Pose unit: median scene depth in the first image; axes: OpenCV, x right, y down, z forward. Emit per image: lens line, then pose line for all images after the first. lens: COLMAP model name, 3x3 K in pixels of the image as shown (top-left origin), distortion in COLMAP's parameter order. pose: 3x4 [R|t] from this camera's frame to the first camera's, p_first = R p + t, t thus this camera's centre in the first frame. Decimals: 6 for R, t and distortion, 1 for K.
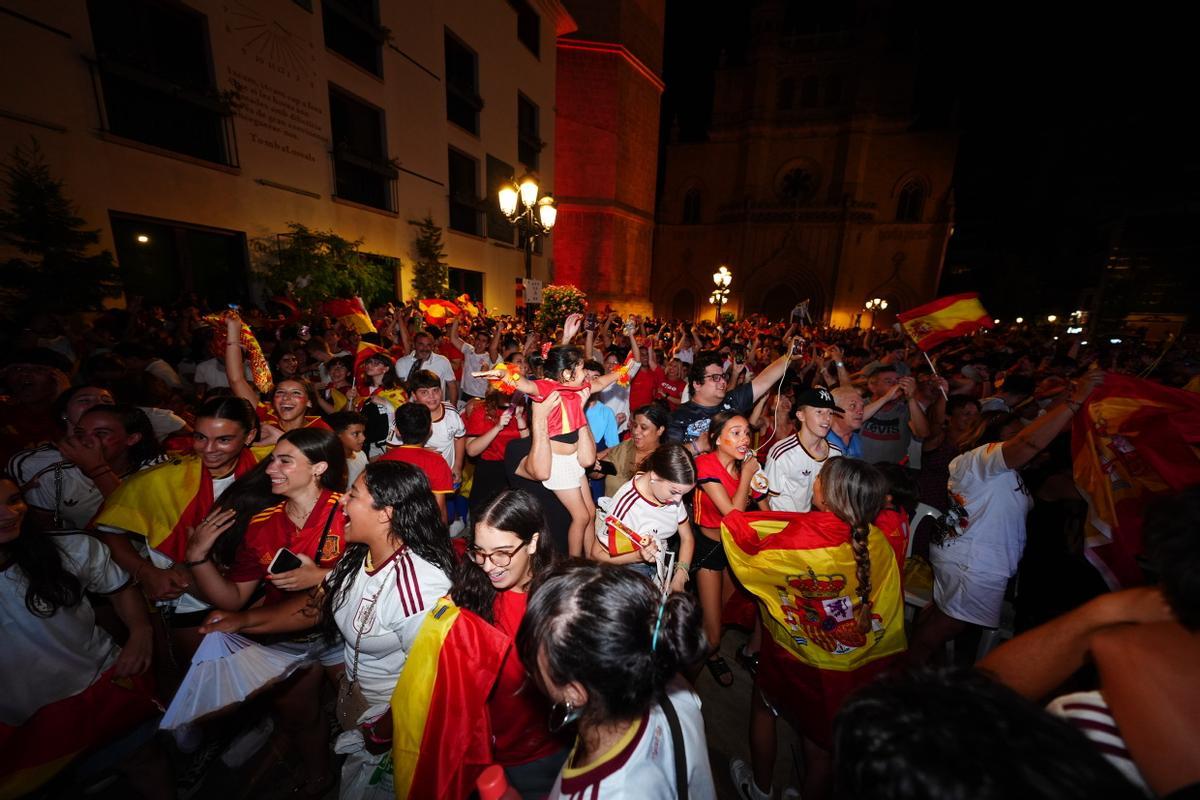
lens RADIAL K [[398.5, 0, 597.4], [0, 398.5, 398.0], [0, 0, 1]] dist [-0.002618, 0.000681]
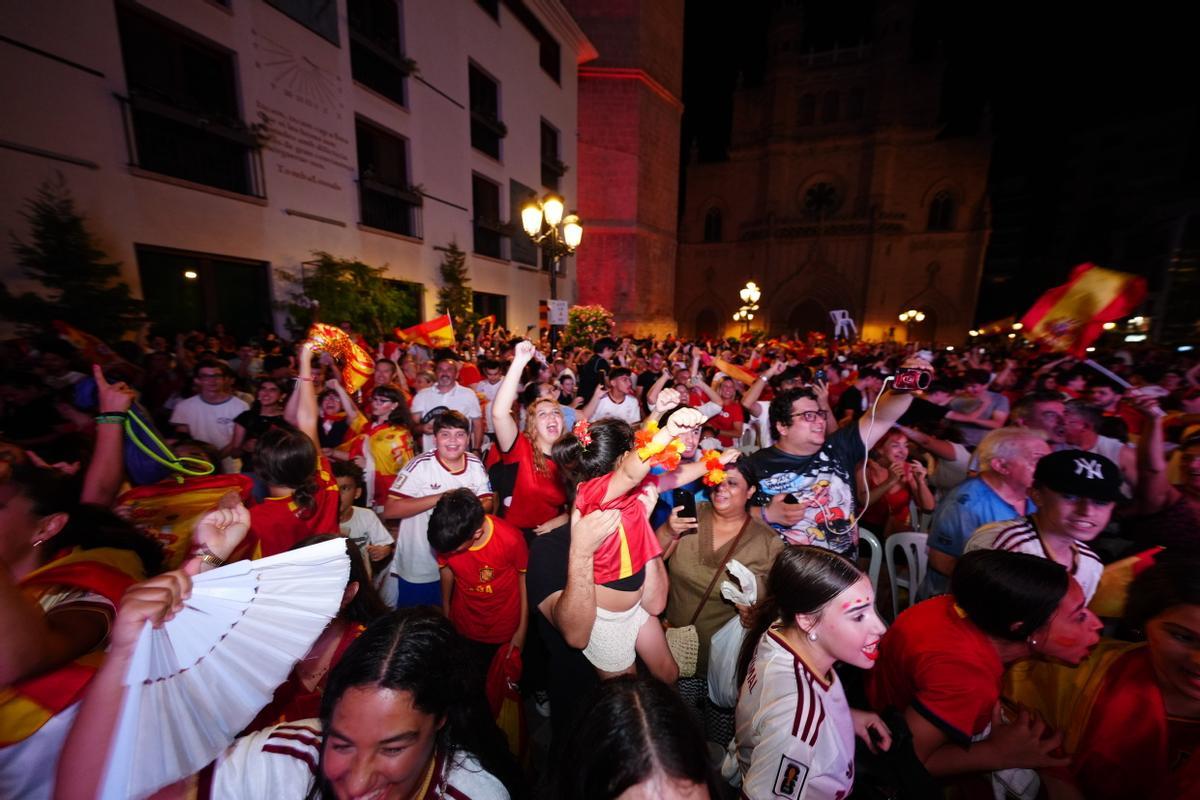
lens RADIAL K [[398.5, 0, 597.1], [0, 398.5, 399.9], [0, 0, 1]] dist [-0.002618, 0.000681]
pose [[0.998164, -0.015407, -0.058585, -0.008618], [0.012788, 0.998913, -0.044826, -0.008433], [0.059212, 0.043995, 0.997275, 0.035841]]
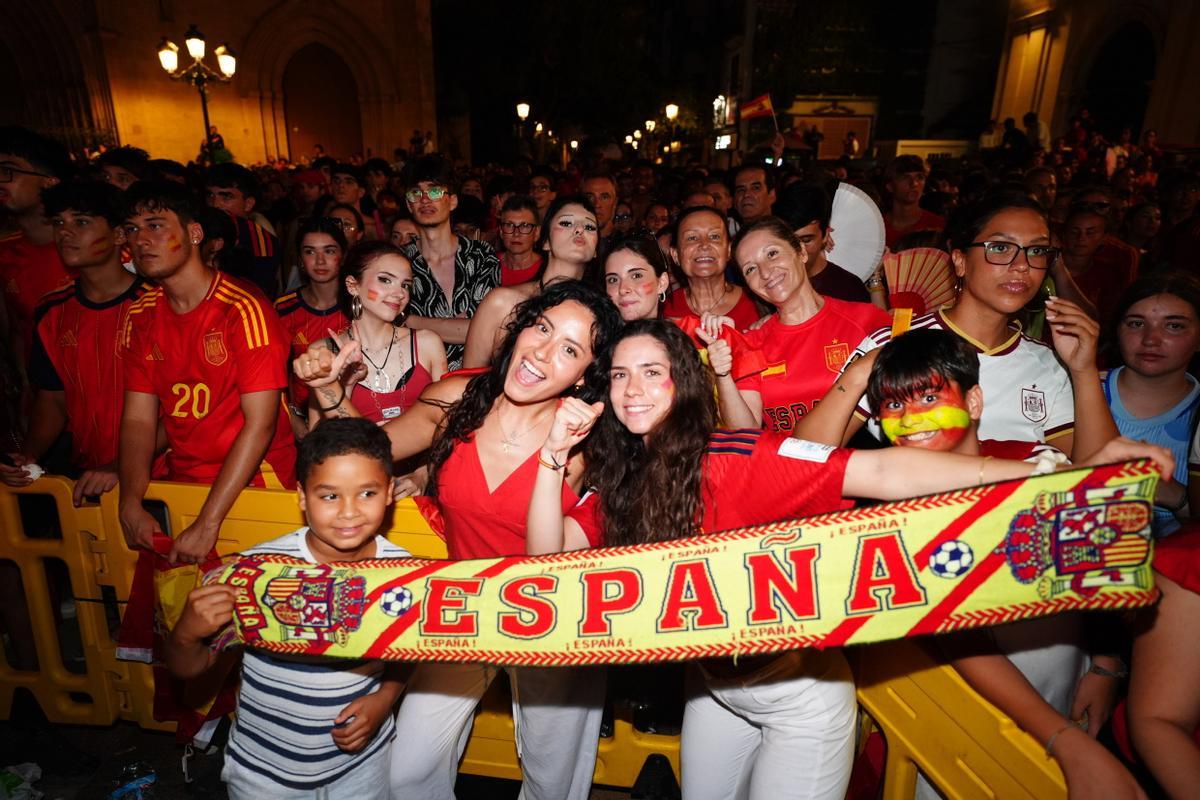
lens RADIAL K [[731.0, 0, 597.5], [0, 731.0, 397.6], [0, 0, 1]] dist [0.007264, 0.000854]
pose [[0.821635, -0.203861, 0.532313, 3.106083], [0.137571, 0.977173, 0.161887, -0.234049], [-0.553164, -0.059781, 0.830925, 2.013870]]
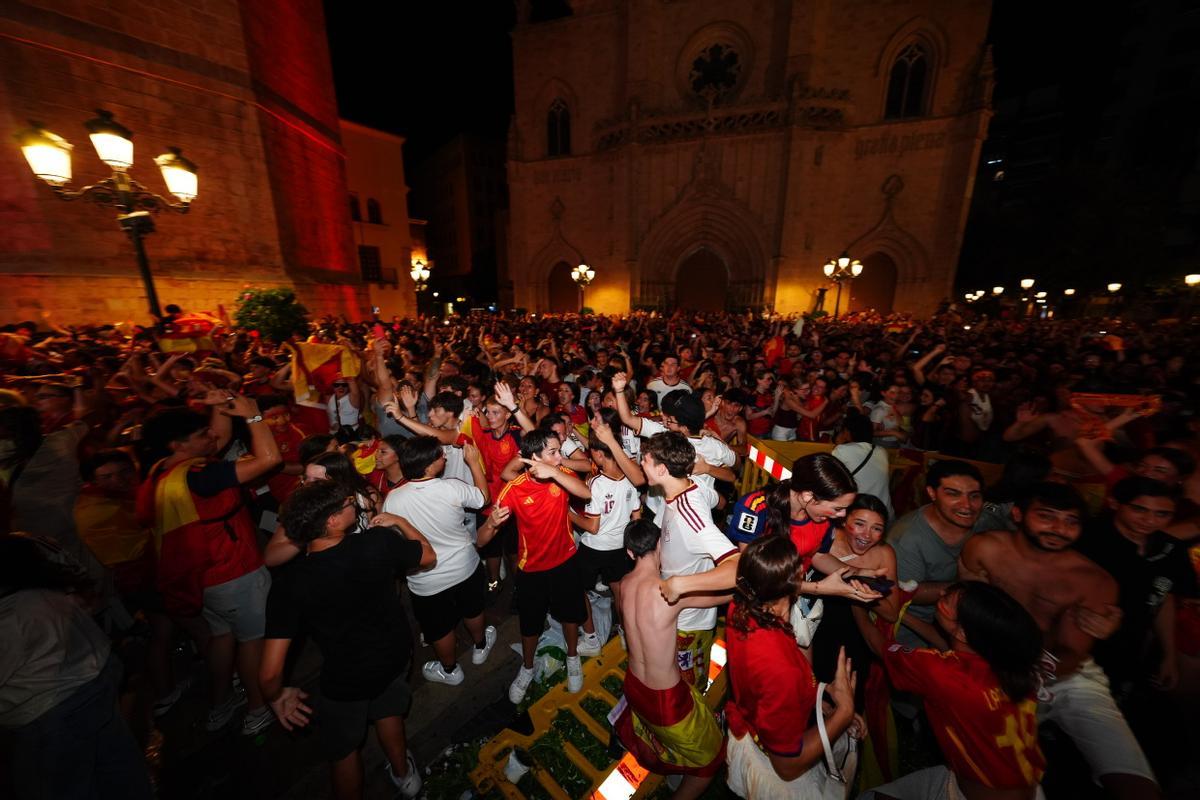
lens RADIAL K [[404.2, 0, 597.2], [0, 404.2, 400.6], [0, 0, 1]] dist [0.002054, 0.000072]
pose [[0.997590, -0.023561, -0.065258, 2.002572], [0.025385, 0.999306, 0.027267, -0.381515], [0.064570, -0.028858, 0.997496, 2.089692]]
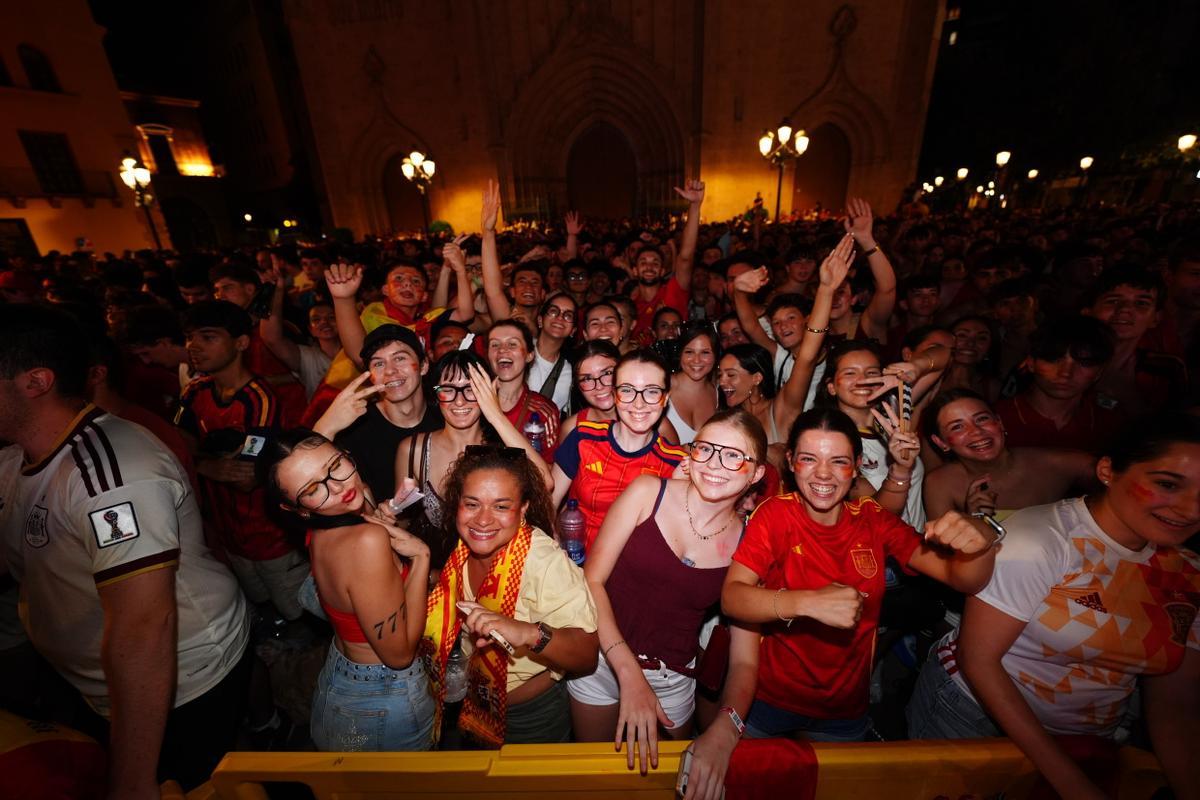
lens RADIAL K [[481.0, 0, 598.2], [0, 481.0, 396.5], [0, 0, 1]] dist [0.003392, -0.000083]
pose [[0.988979, -0.122332, 0.083395, 2.297249], [0.108638, 0.982299, 0.152601, -0.415118], [-0.100587, -0.141859, 0.984763, 2.622093]]
